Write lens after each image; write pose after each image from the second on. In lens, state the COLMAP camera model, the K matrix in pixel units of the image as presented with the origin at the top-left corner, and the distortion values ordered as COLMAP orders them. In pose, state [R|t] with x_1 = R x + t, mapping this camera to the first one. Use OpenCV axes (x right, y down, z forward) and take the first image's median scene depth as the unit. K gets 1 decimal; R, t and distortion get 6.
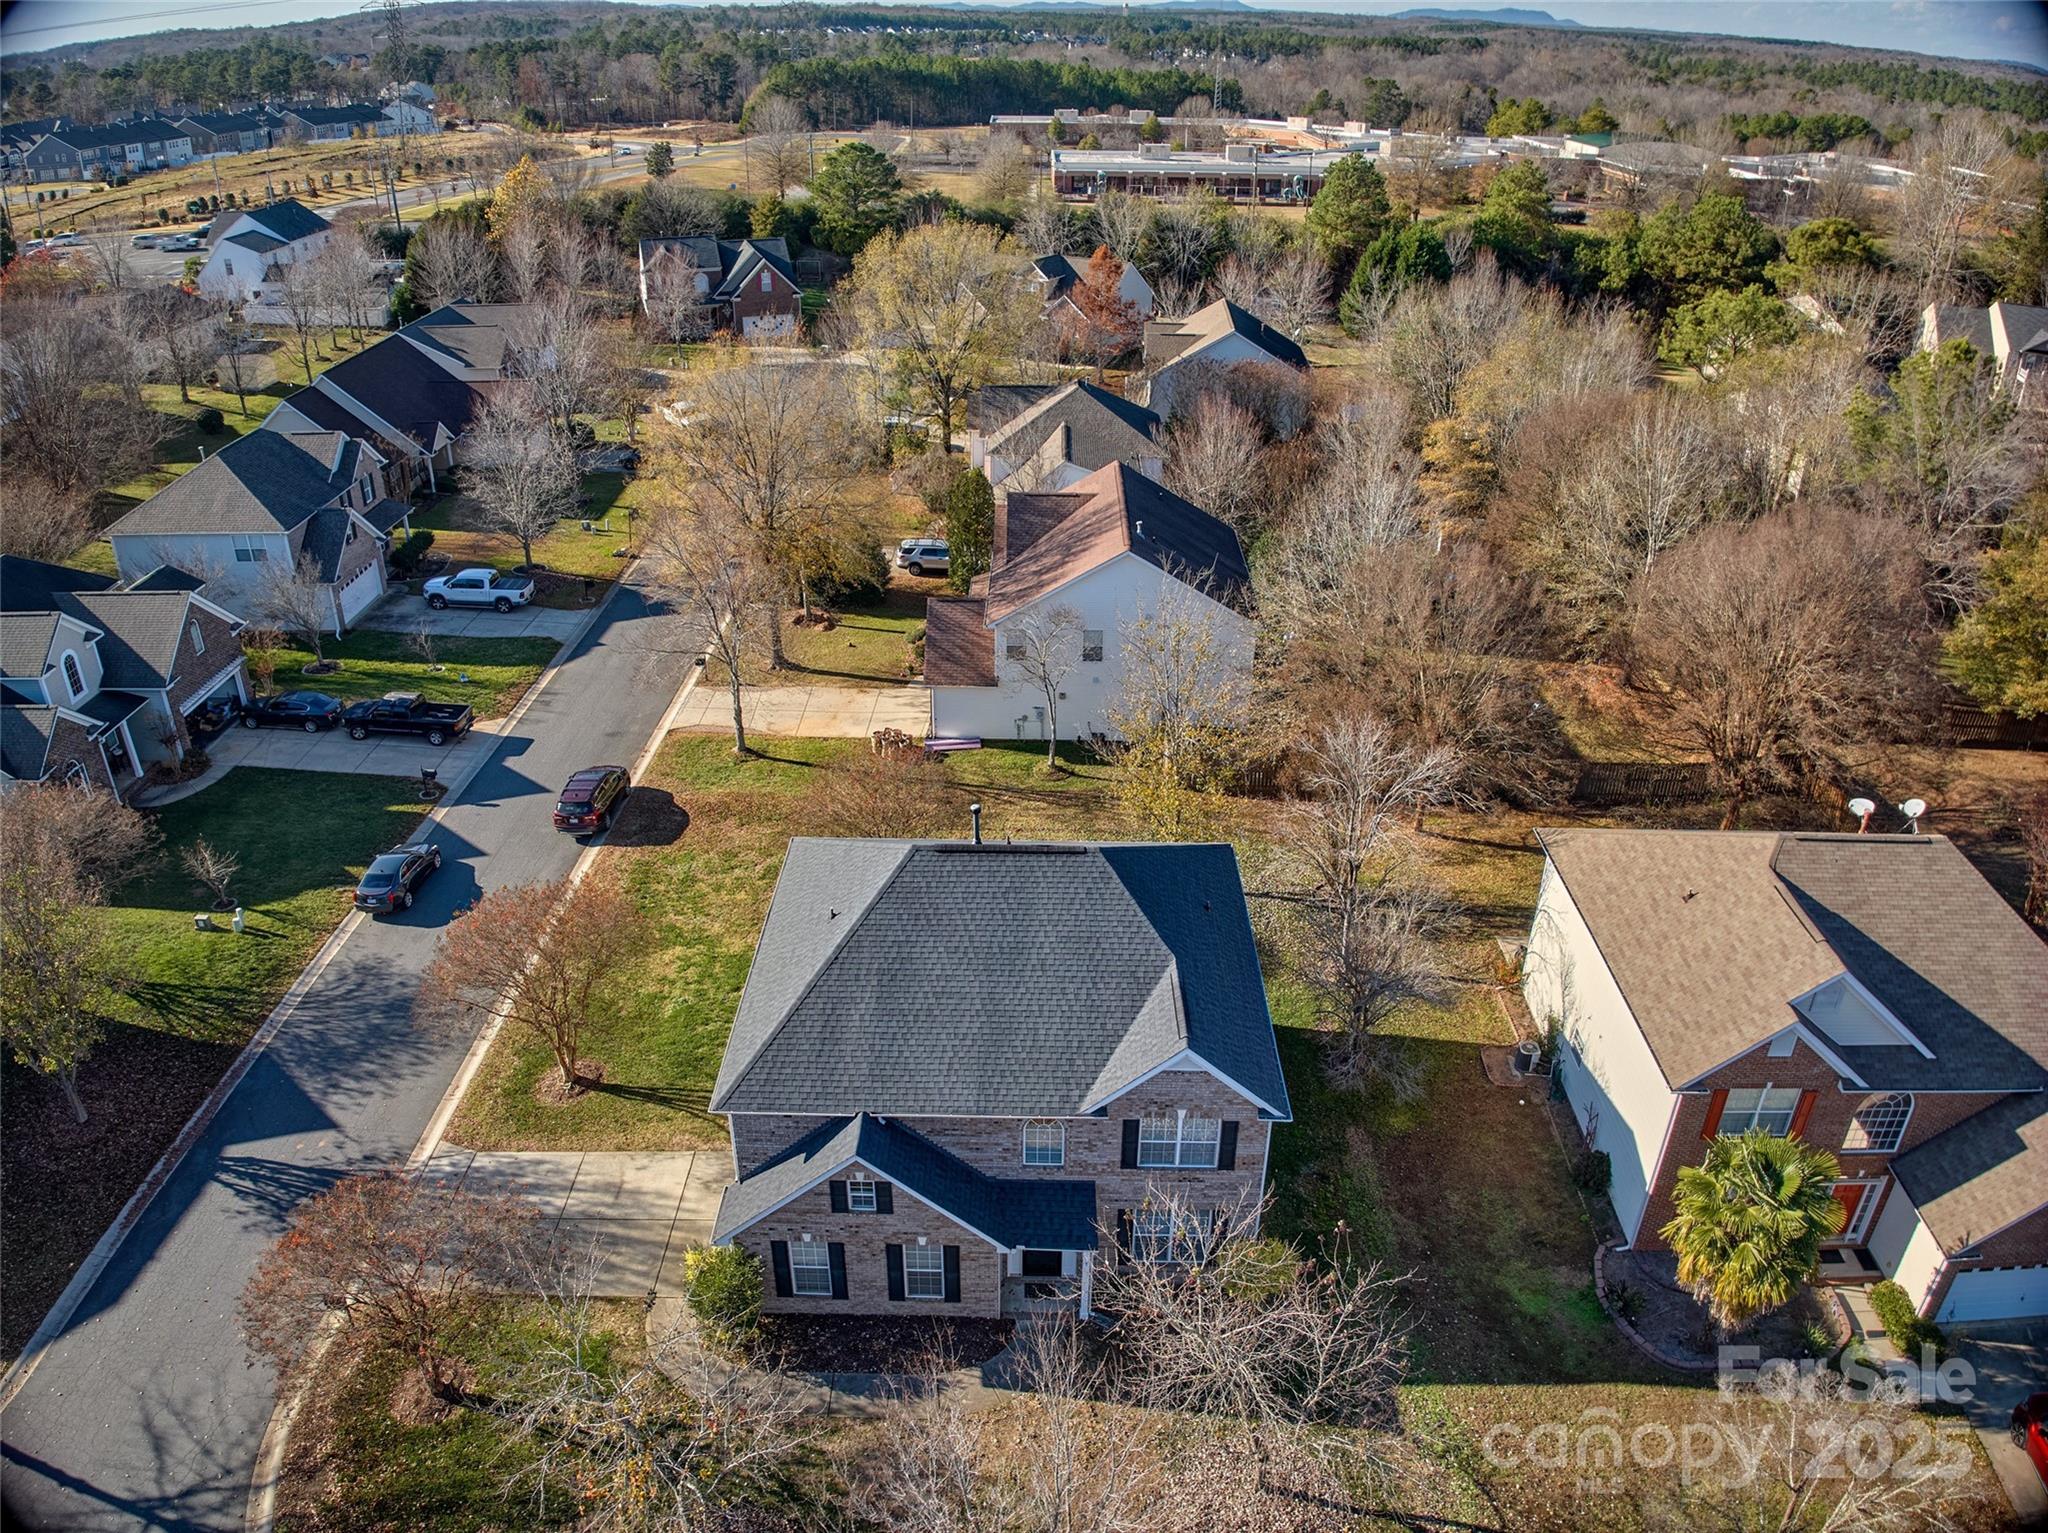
lens RADIAL K [[1442.7, 0, 1024.7], [0, 1442.7, 761.7], [0, 0, 1]] dist [-0.102273, -0.016715]
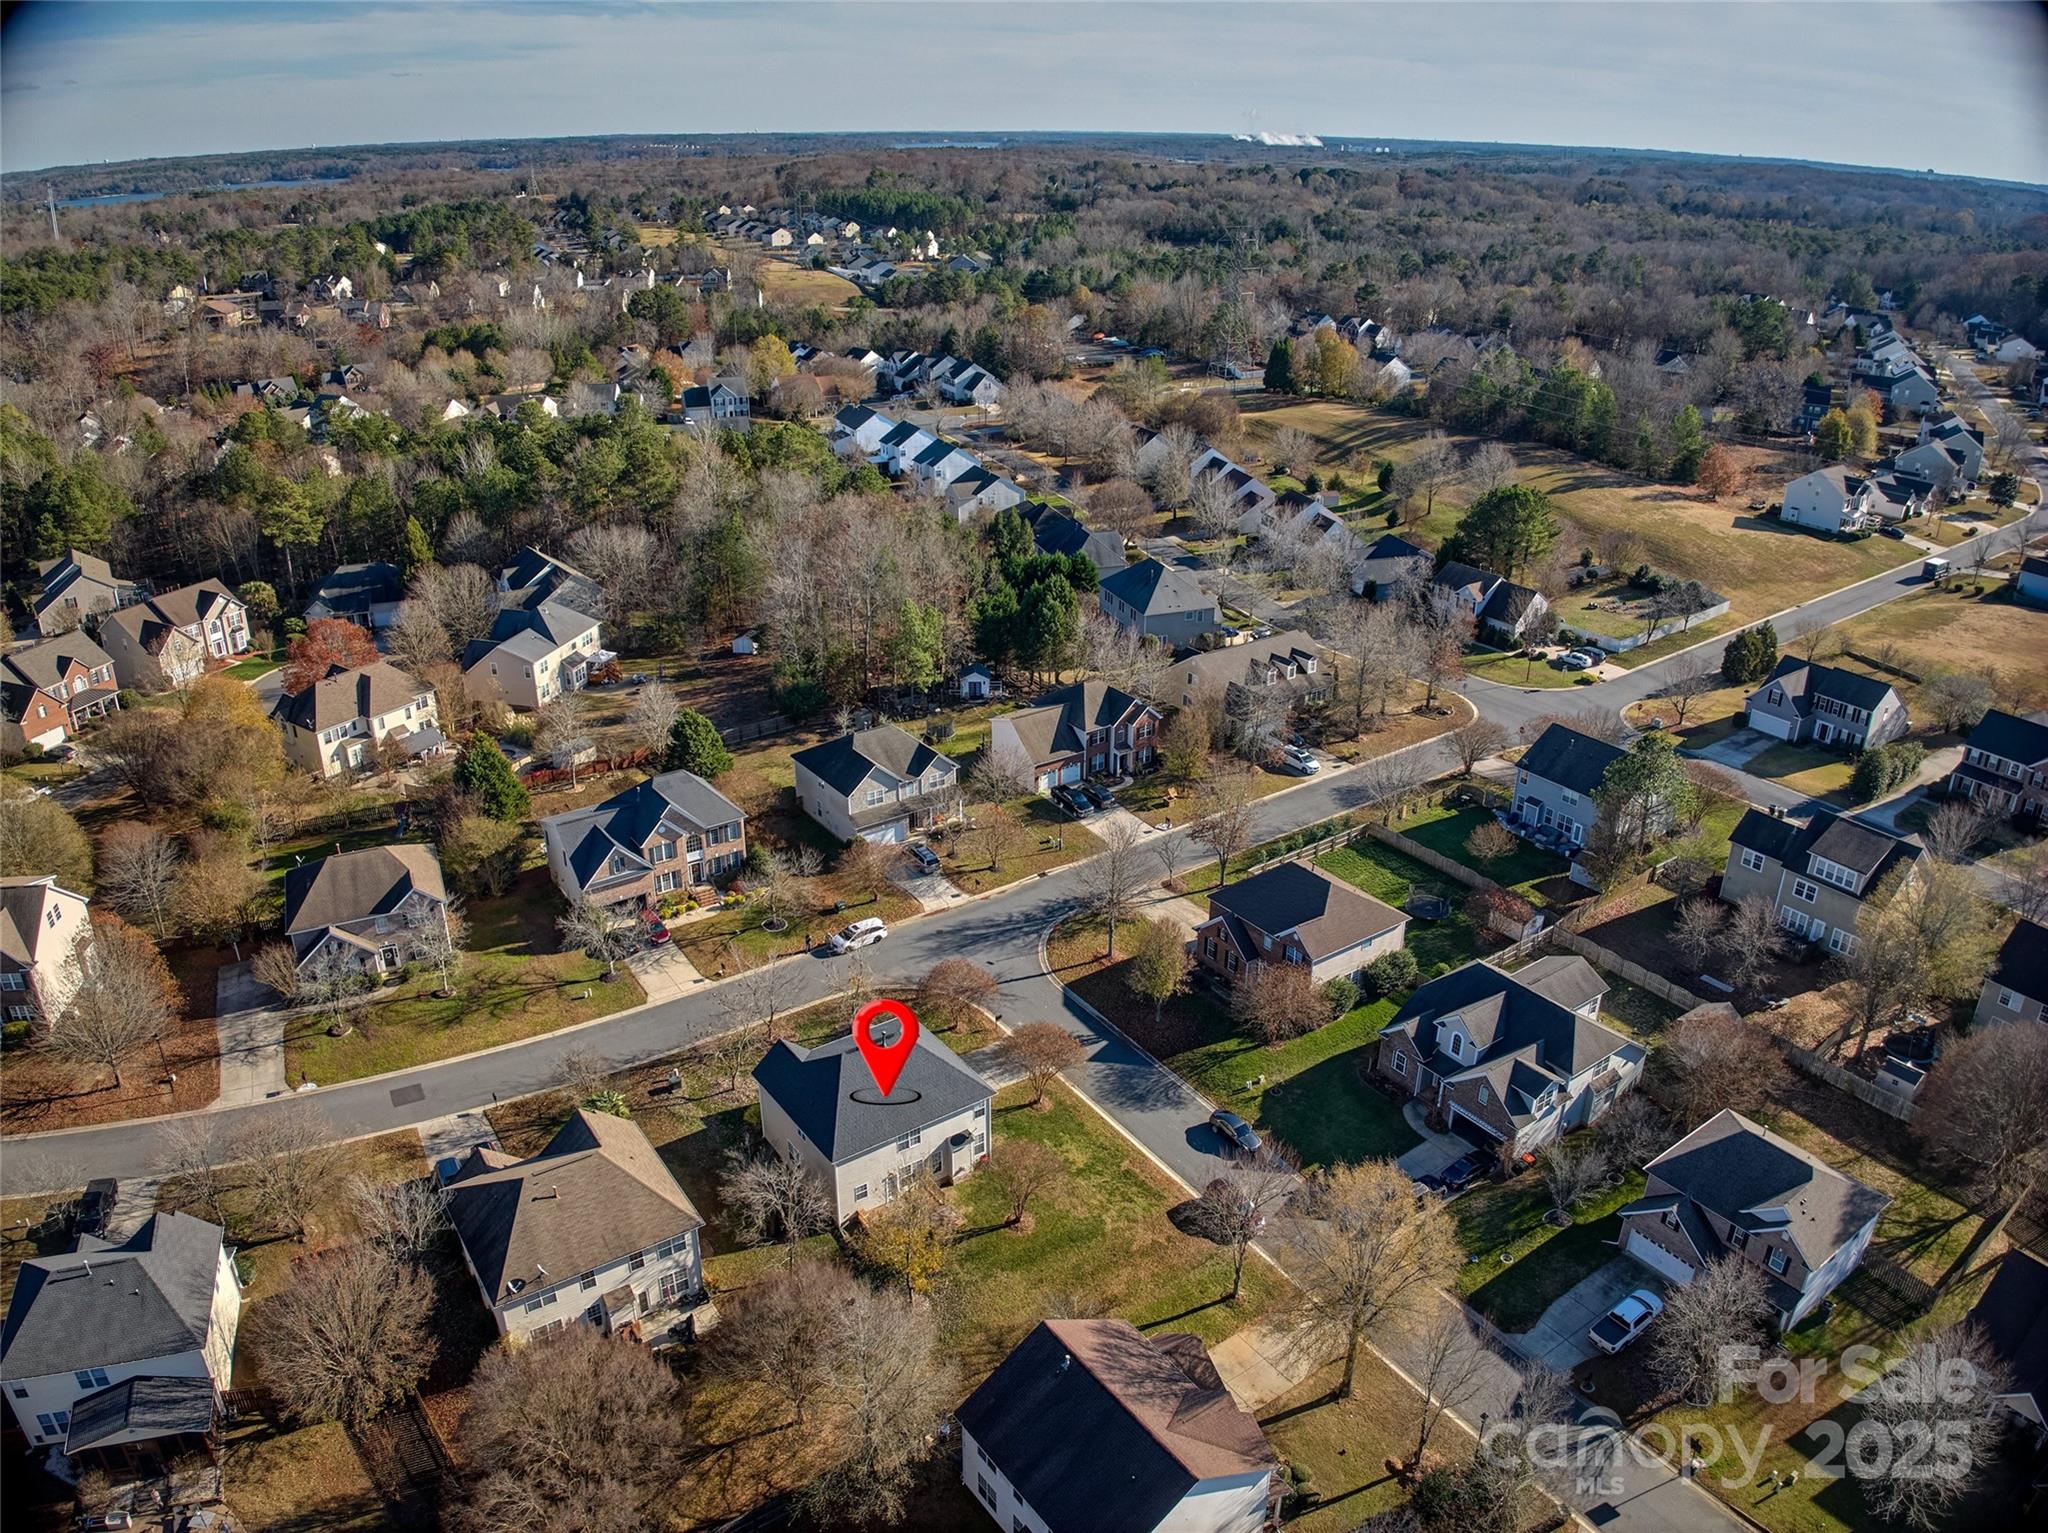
lens RADIAL K [[1442.7, 0, 1019.0], [0, 1442.7, 763.4], [0, 0, 1]] dist [-0.102273, -0.016715]
pose [[-0.805115, 0.237077, -0.543677, 0.765469], [-0.288315, 0.644623, 0.708051, -1.571428], [0.518329, 0.726812, -0.450642, 1.350983]]
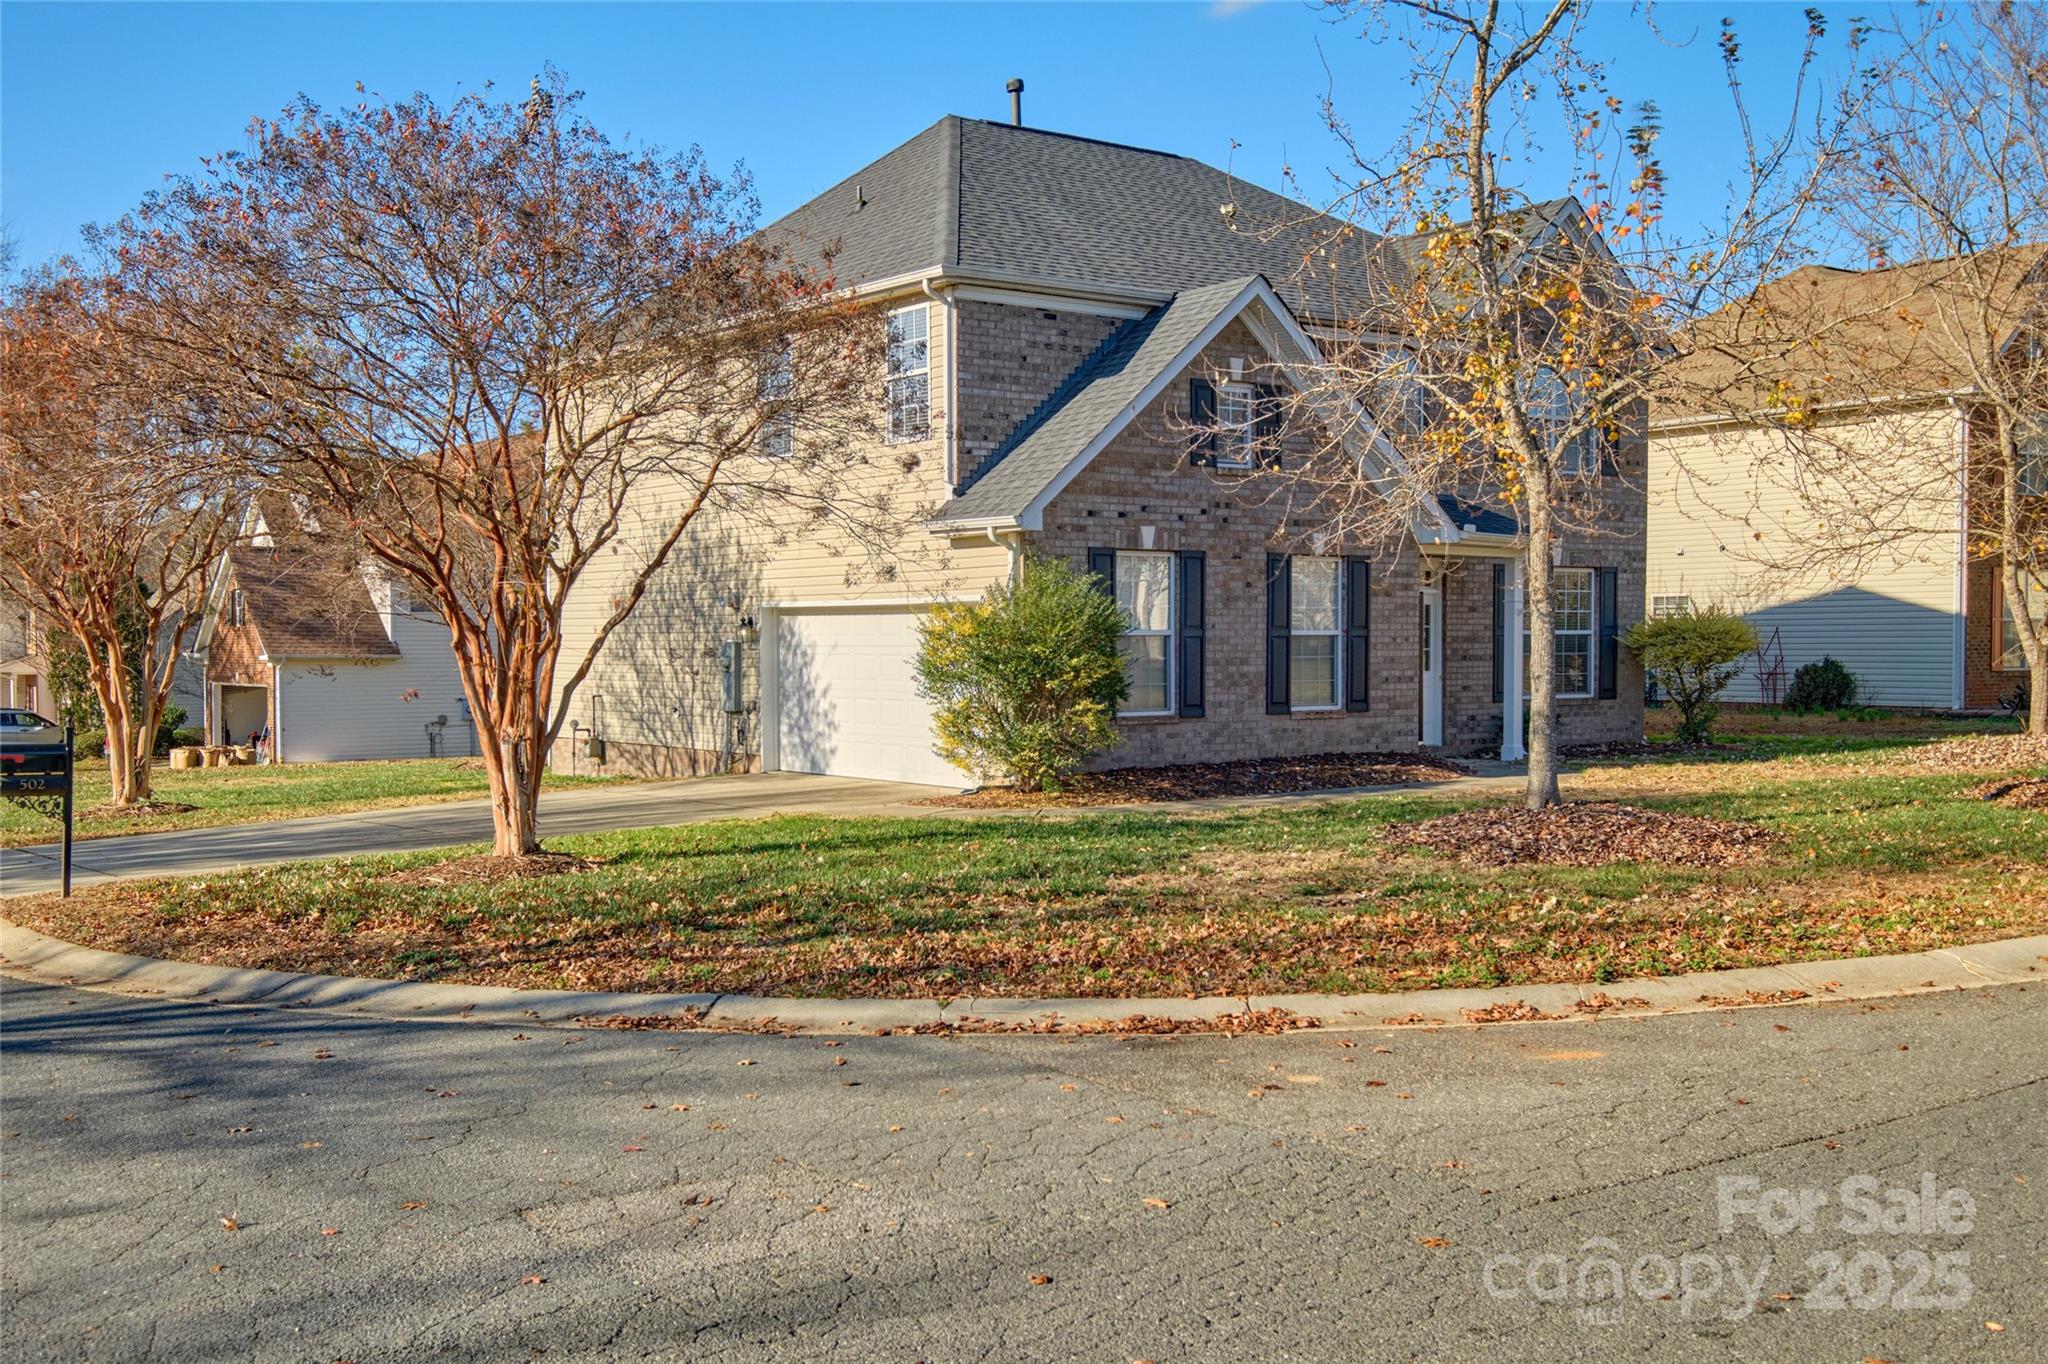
lens RADIAL K [[2048.0, 0, 1013.1], [0, 2048.0, 675.1], [0, 0, 1]] dist [0.128343, 0.000000]
pose [[0.797799, -0.016842, 0.602688, -0.378924], [0.290070, 0.887043, -0.359187, 0.379867], [-0.528560, 0.461380, 0.712567, 0.336622]]
